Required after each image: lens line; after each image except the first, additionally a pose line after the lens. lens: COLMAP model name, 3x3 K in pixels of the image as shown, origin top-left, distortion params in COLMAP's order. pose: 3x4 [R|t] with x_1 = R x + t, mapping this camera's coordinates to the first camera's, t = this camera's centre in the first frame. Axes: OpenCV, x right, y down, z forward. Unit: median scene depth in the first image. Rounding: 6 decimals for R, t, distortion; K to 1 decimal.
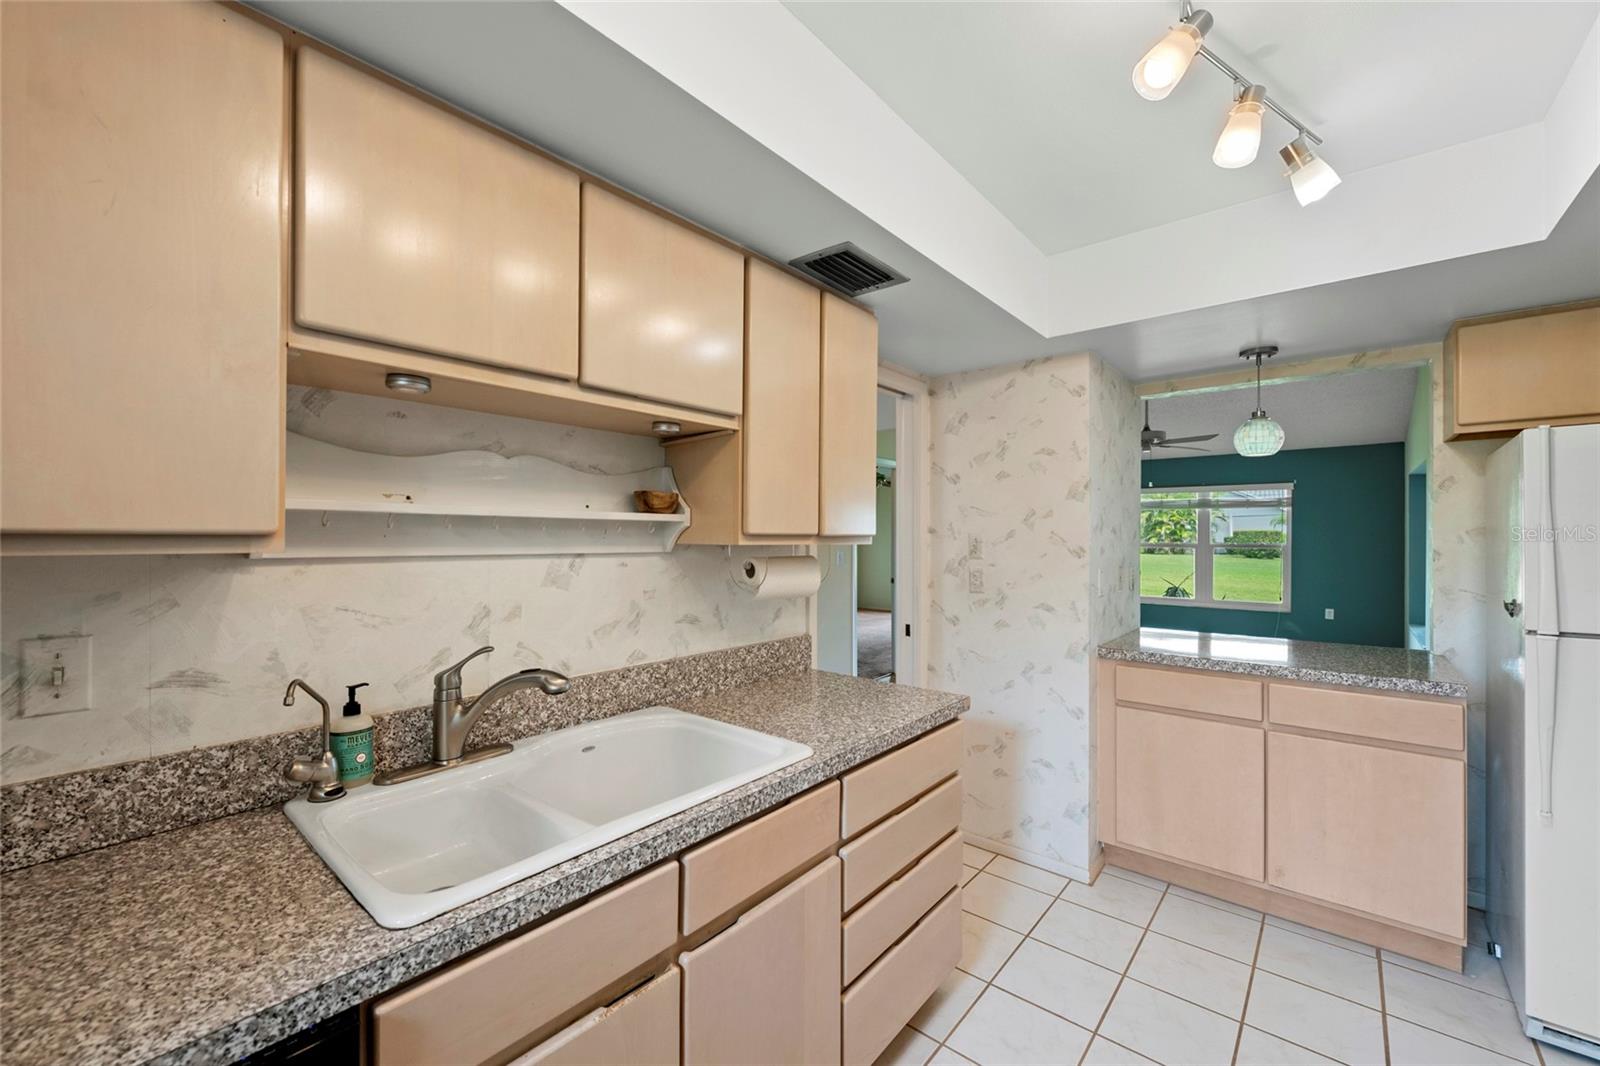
lens RADIAL K [[635.5, 0, 793.3], [0, 635.5, 540.0], [0, 0, 1]] dist [-0.001337, -0.000228]
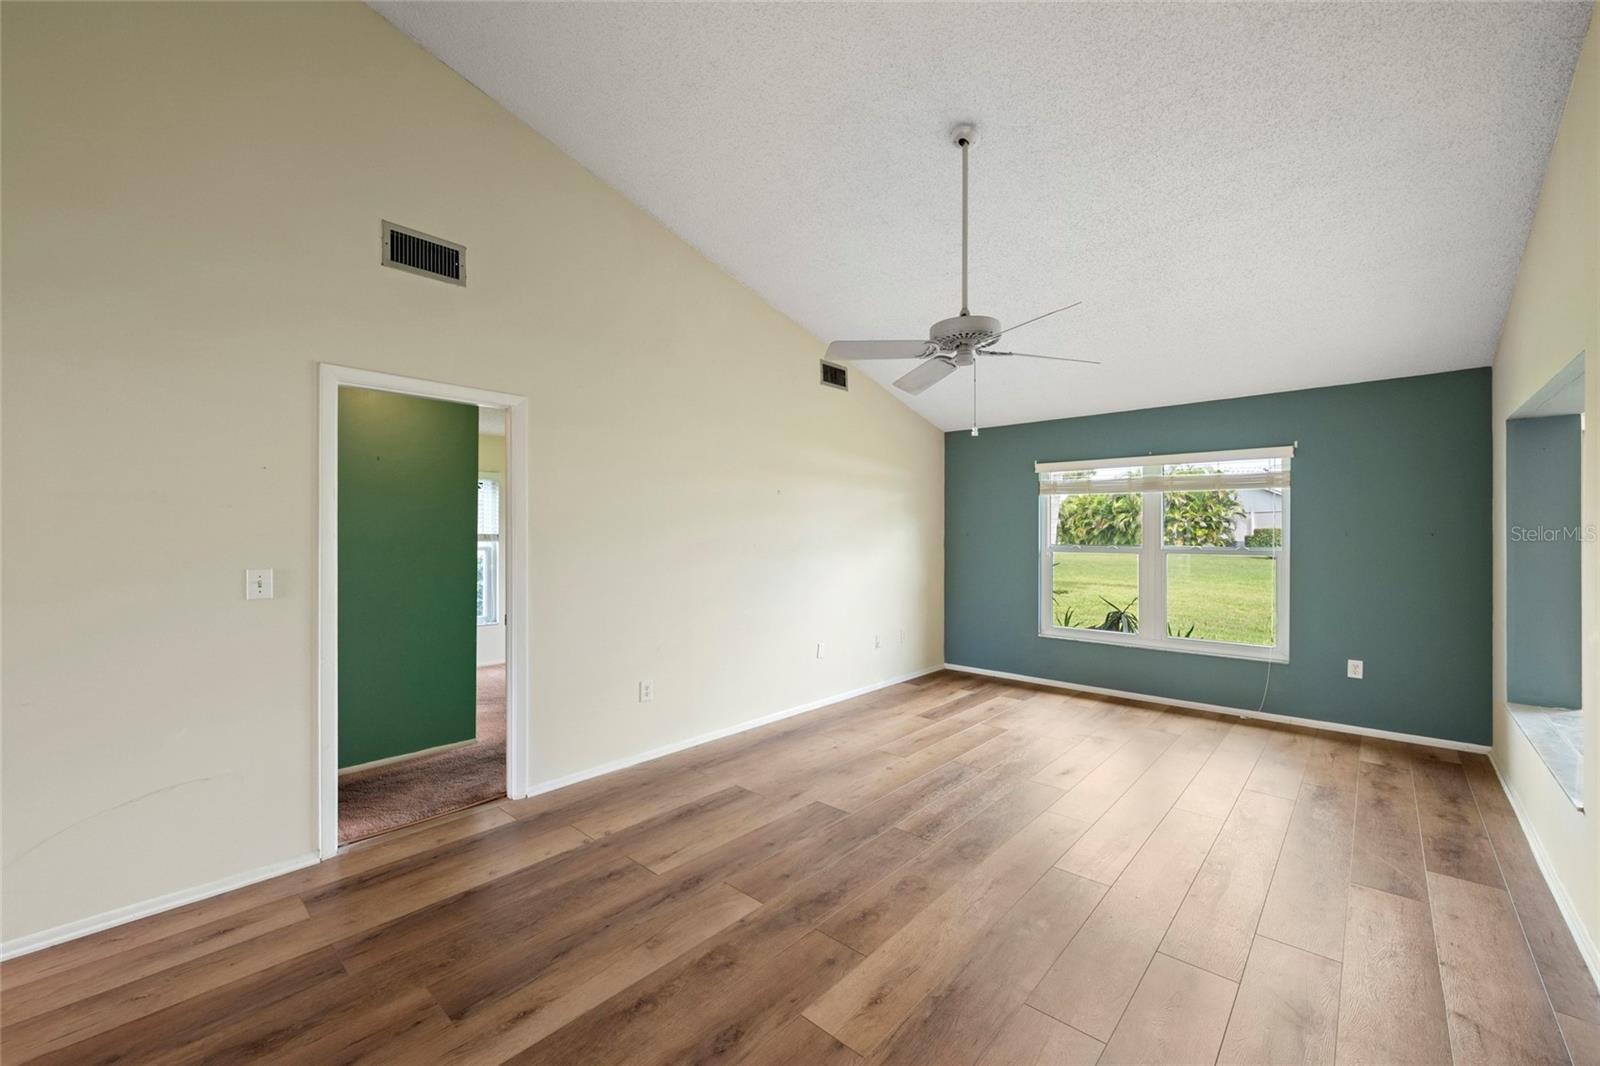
lens RADIAL K [[635.5, 0, 809.5], [0, 635.5, 531.2], [0, 0, 1]] dist [-0.001337, -0.000228]
pose [[0.999855, 0.002182, -0.016898, 0.338563], [-0.002344, 0.999952, -0.009548, -0.003612], [0.016877, 0.009586, 0.999812, 0.390763]]
